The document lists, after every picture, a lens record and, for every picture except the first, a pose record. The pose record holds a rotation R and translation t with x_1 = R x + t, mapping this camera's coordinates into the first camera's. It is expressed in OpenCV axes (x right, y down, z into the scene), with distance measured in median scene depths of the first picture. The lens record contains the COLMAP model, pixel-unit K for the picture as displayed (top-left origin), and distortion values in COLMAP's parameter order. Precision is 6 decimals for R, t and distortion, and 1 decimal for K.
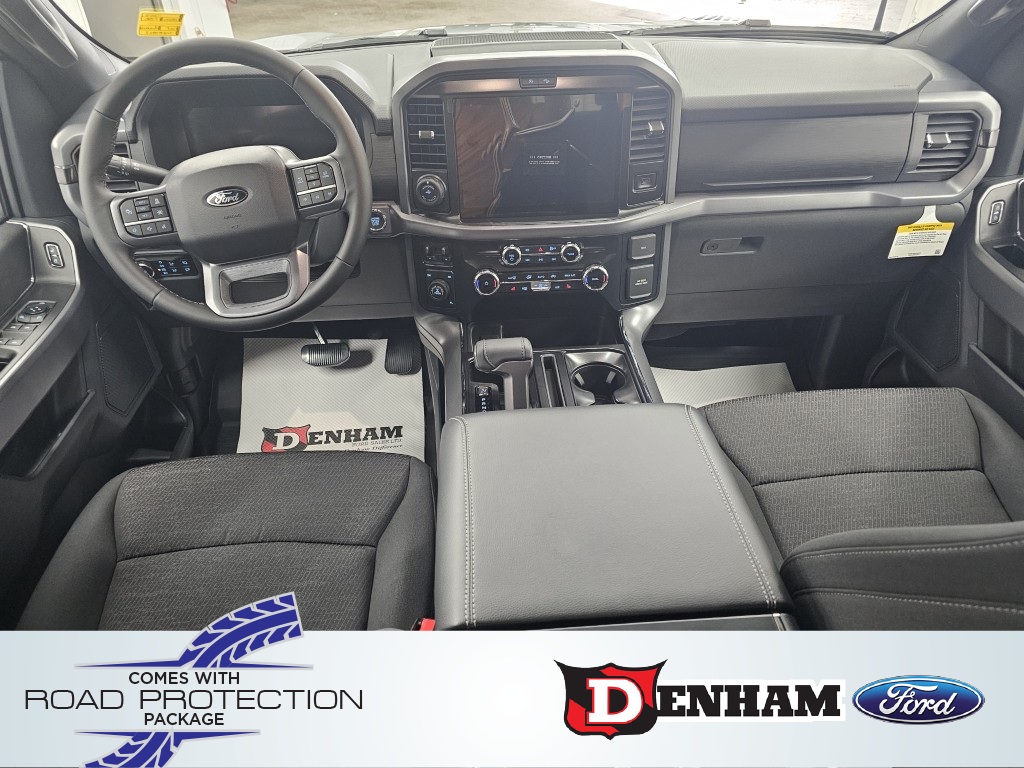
lens RADIAL K [[687.1, 0, 507.6], [0, 687.1, 385.8], [0, 0, 1]] dist [0.058461, -0.075866]
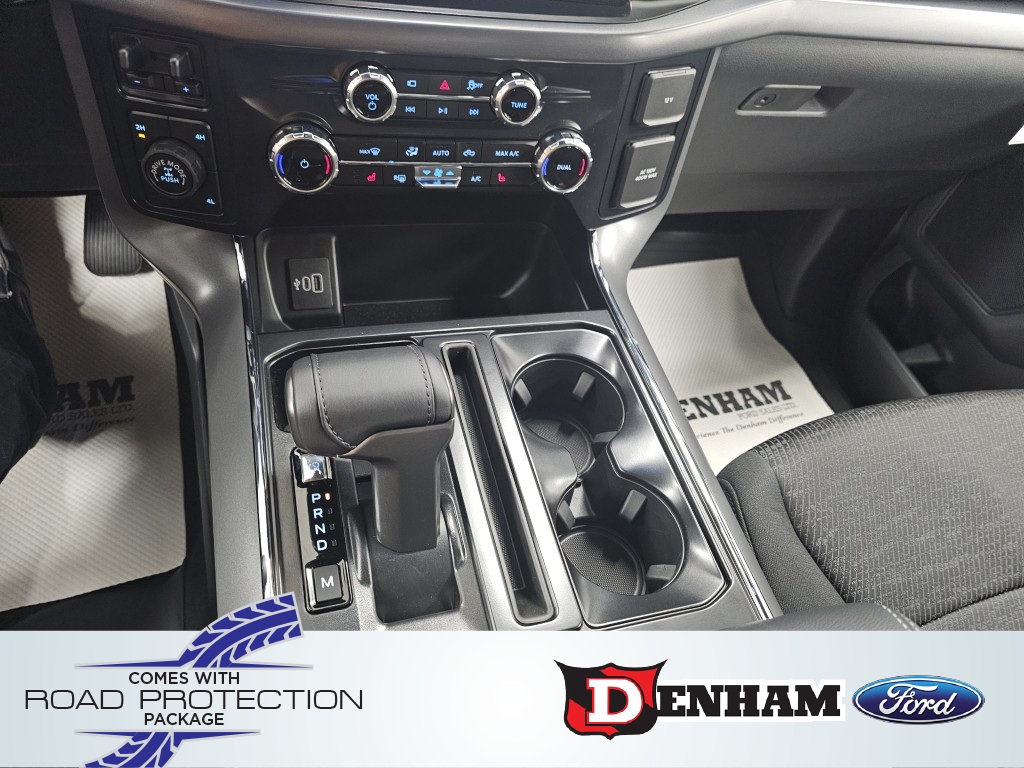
lens RADIAL K [[689.3, 0, 526.9], [0, 689.3, 388.5], [0, 0, 1]] dist [0.060320, -0.080878]
pose [[0.949672, -0.050549, 0.309139, -0.039709], [-0.044328, 0.955275, 0.292377, -0.148343], [-0.310093, -0.291366, 0.904958, 0.563268]]
